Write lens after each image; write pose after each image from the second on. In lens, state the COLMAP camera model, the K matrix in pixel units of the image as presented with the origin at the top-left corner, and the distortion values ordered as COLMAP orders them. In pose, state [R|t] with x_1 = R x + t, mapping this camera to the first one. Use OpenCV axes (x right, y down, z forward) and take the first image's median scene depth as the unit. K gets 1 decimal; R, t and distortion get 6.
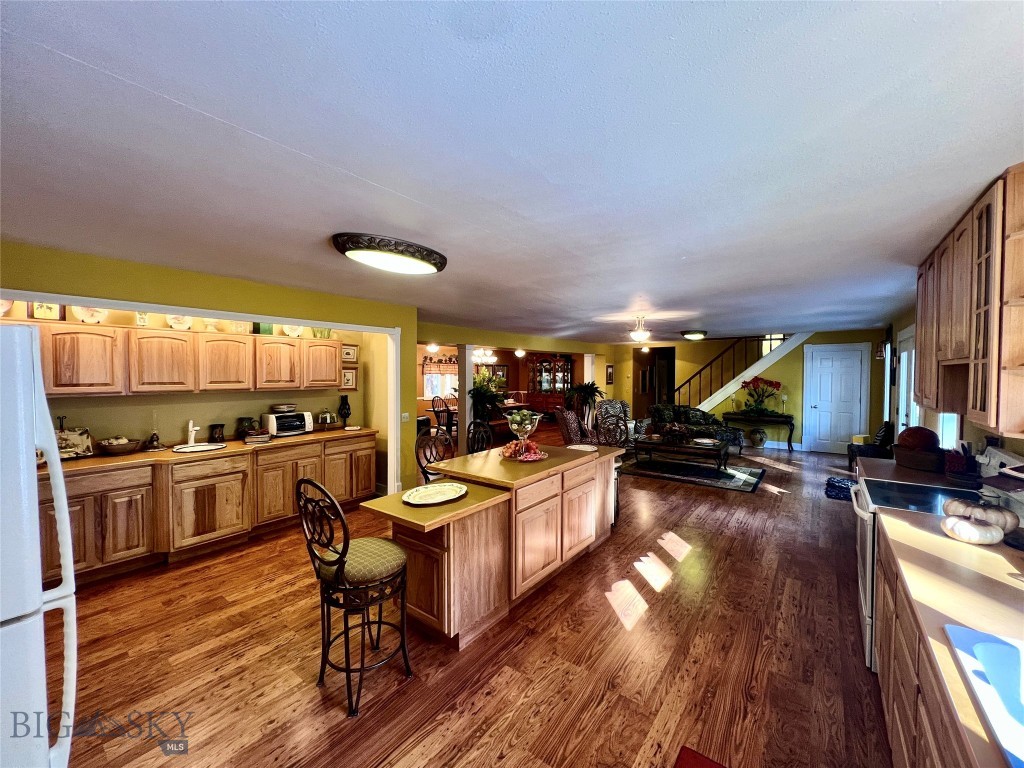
lens RADIAL K [[408.4, 0, 509.5], [0, 408.4, 382.6], [0, 0, 1]] dist [-0.002658, 0.000245]
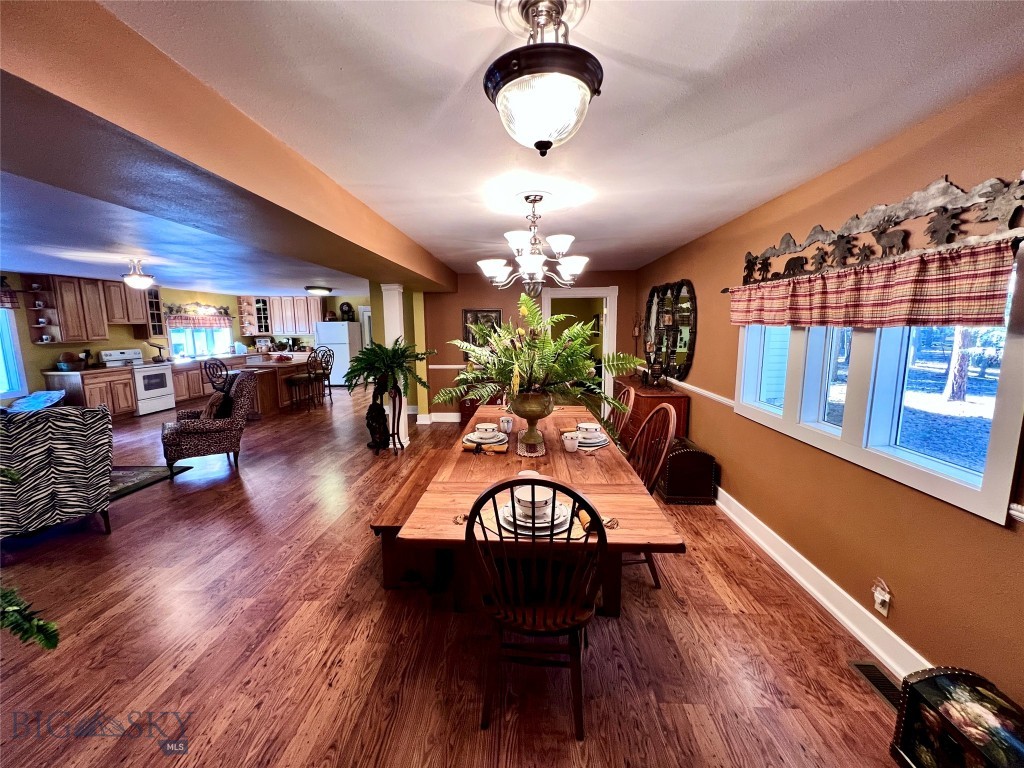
lens RADIAL K [[408.4, 0, 509.5], [0, 408.4, 382.6], [0, 0, 1]] dist [-0.002658, 0.000245]
pose [[-0.818927, 0.086565, -0.567332, 0.239333], [-0.006171, 0.987173, 0.159533, -0.062683], [0.573865, 0.134147, -0.807888, 2.869485]]
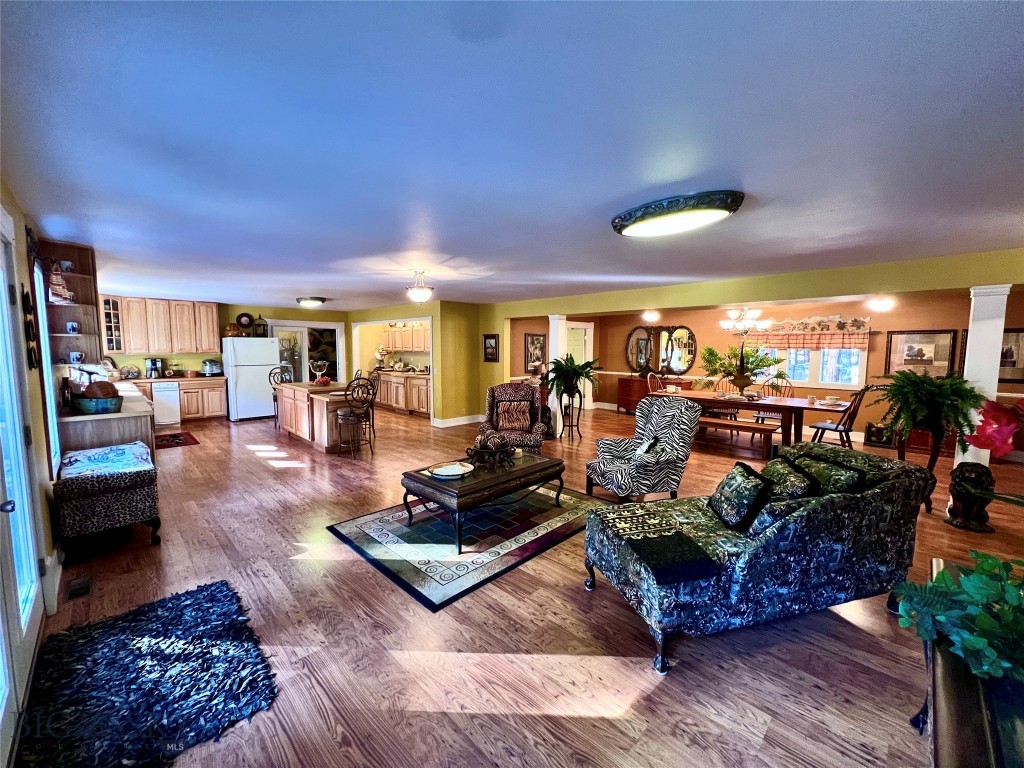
lens RADIAL K [[408.4, 0, 509.5], [0, 408.4, 382.6], [0, 0, 1]] dist [-0.002658, 0.000245]
pose [[-0.129768, 0.084830, -0.987909, 1.465041], [-0.032668, 0.995427, 0.089767, -0.026331], [0.991006, 0.043922, -0.126403, 1.692083]]
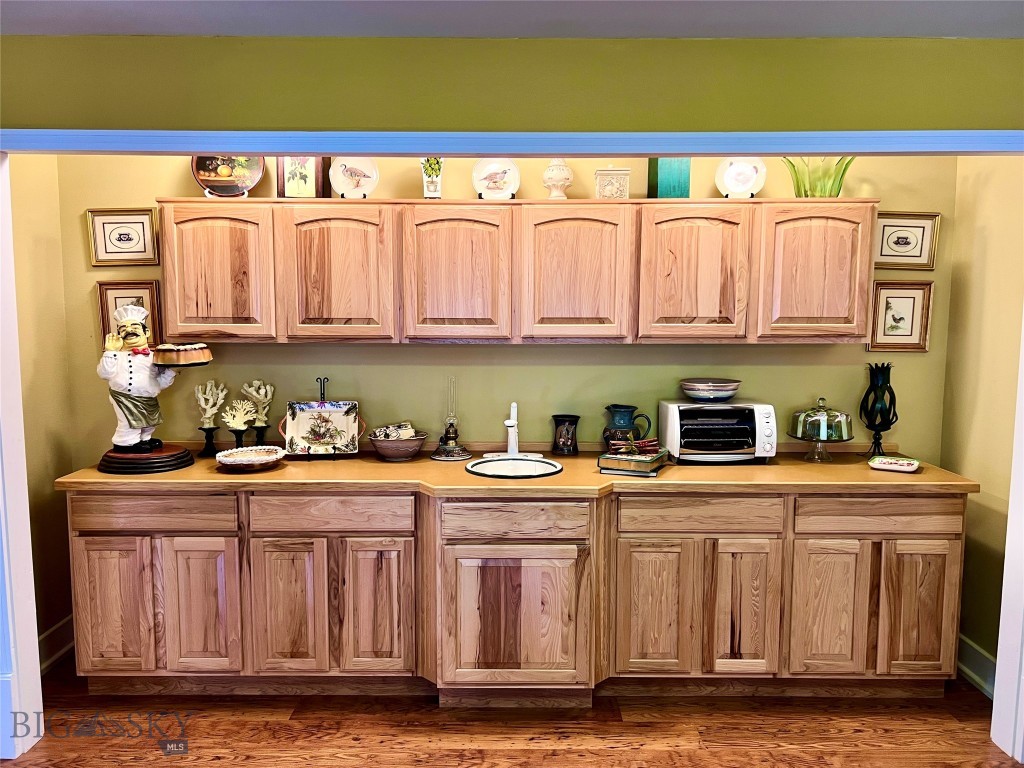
lens RADIAL K [[783.8, 0, 513.2], [0, 783.8, 390.1], [0, 0, 1]] dist [0.047069, -0.002292]
pose [[0.613649, 0.082923, -0.785212, -0.083045], [-0.020875, 0.995826, 0.088851, 0.000265], [0.789303, -0.038132, 0.612819, 0.418927]]
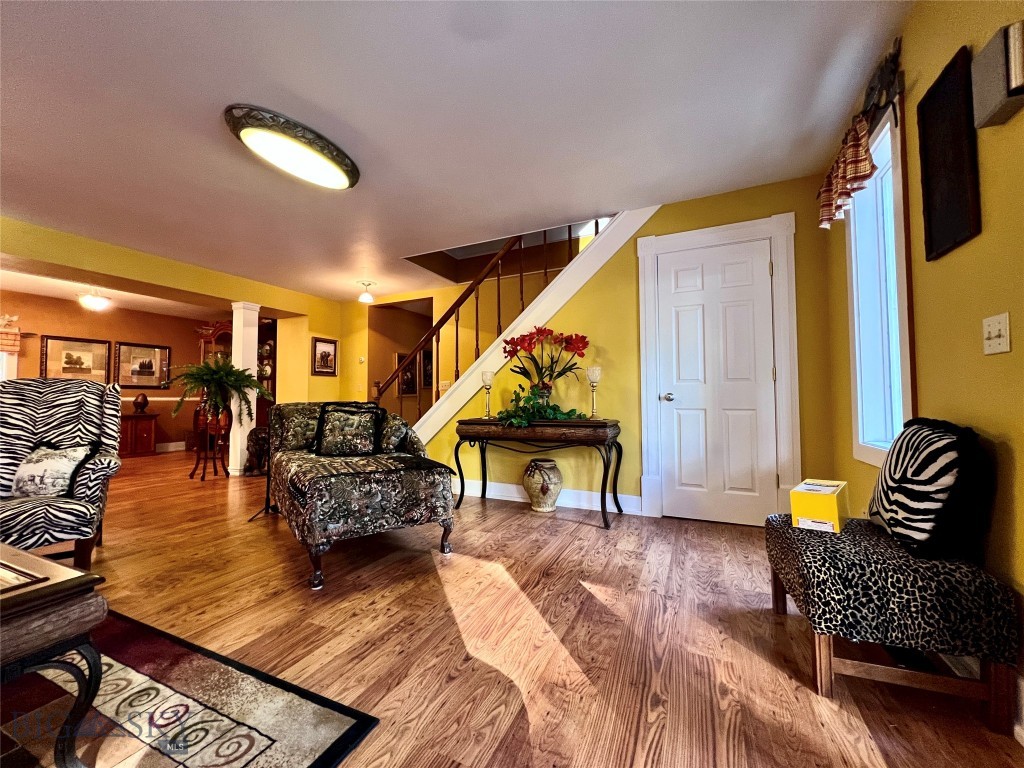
lens RADIAL K [[408.4, 0, 509.5], [0, 408.4, 382.6], [0, 0, 1]] dist [-0.002658, 0.000245]
pose [[0.976771, 0.004898, 0.214230, 0.994397], [0.009139, 0.997877, -0.064481, 0.130974], [-0.214091, 0.064941, 0.974653, 1.252984]]
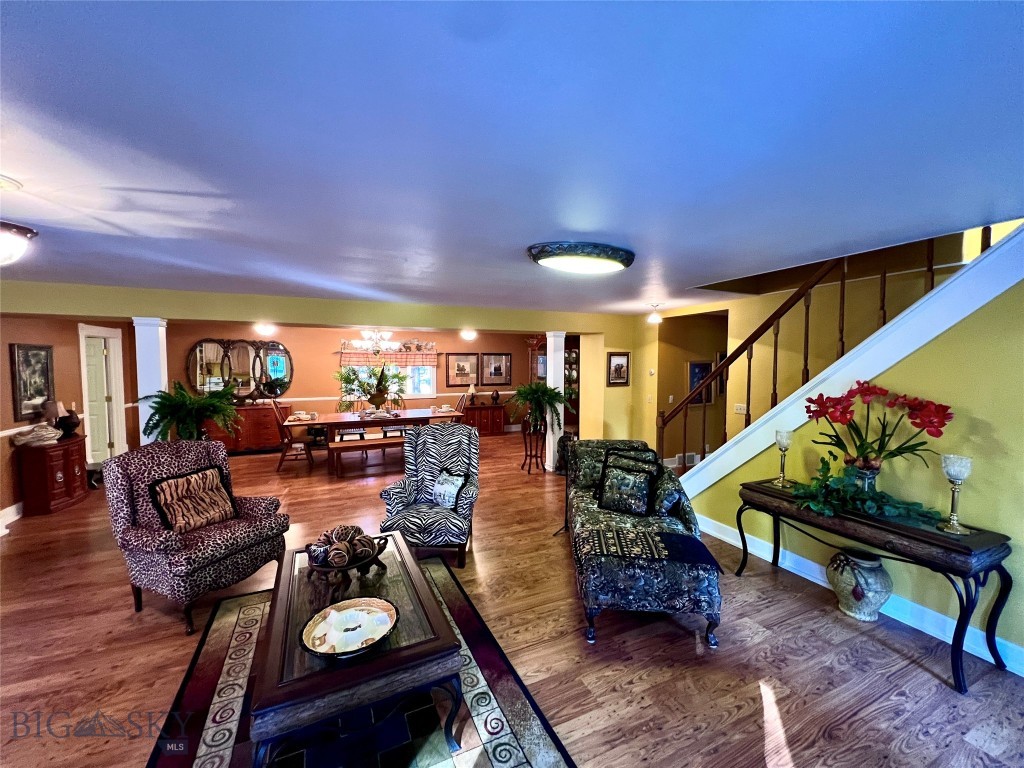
lens RADIAL K [[408.4, 0, 509.5], [0, 408.4, 382.6], [0, 0, 1]] dist [-0.002658, 0.000245]
pose [[0.879796, 0.026331, -0.474622, 1.041817], [-0.014478, 0.999486, 0.028611, -0.039877], [0.475132, -0.018301, 0.879724, 1.213728]]
